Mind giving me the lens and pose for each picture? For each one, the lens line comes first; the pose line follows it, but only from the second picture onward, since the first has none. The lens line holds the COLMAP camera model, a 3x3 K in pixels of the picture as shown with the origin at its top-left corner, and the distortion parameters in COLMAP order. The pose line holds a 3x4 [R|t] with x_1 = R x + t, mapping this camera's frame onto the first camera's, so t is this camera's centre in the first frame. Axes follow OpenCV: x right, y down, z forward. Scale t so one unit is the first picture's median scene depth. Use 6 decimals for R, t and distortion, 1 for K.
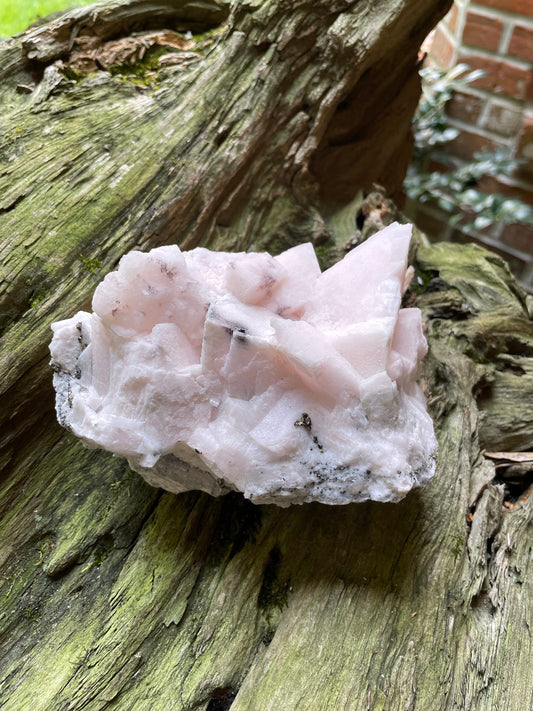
lens RADIAL K [[536.7, 0, 266.5], [0, 536.7, 355.5], [0, 0, 1]] dist [0.052923, -0.107435]
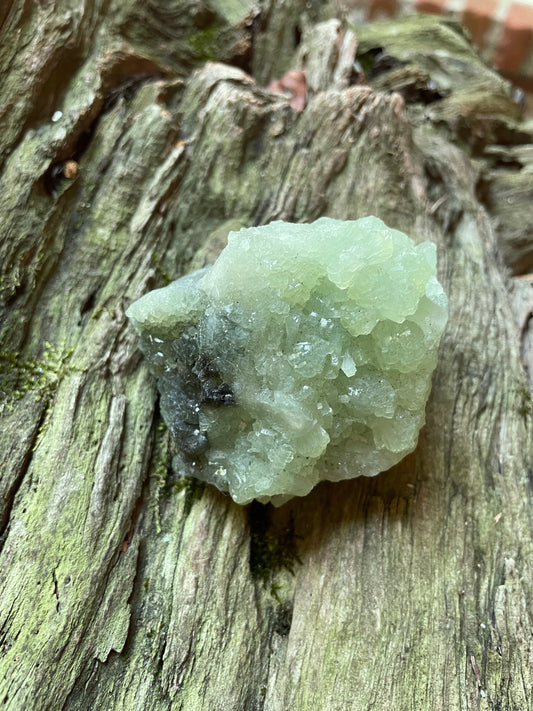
lens RADIAL K [[551.1, 0, 263.0], [0, 551.1, 370.0], [0, 0, 1]] dist [0.038607, -0.109798]
pose [[0.957540, -0.219152, 0.187324, -0.051054], [0.195853, 0.971274, 0.135165, 0.126626], [-0.211564, -0.092738, 0.972954, 0.329340]]
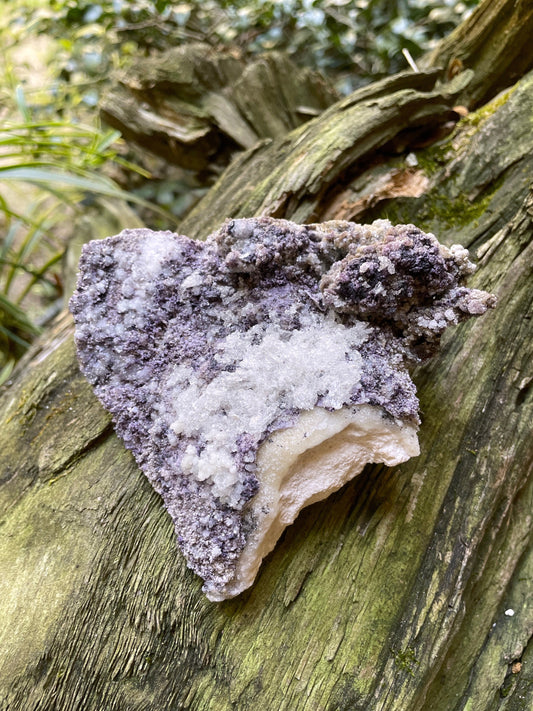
lens RADIAL K [[536.5, 0, 252.7], [0, 536.5, 338.9], [0, 0, 1]] dist [0.054204, -0.107325]
pose [[0.999248, -0.013123, -0.036480, -0.413230], [0.019811, 0.981676, 0.189526, -0.614284], [0.033325, -0.190106, 0.981198, 0.289130]]
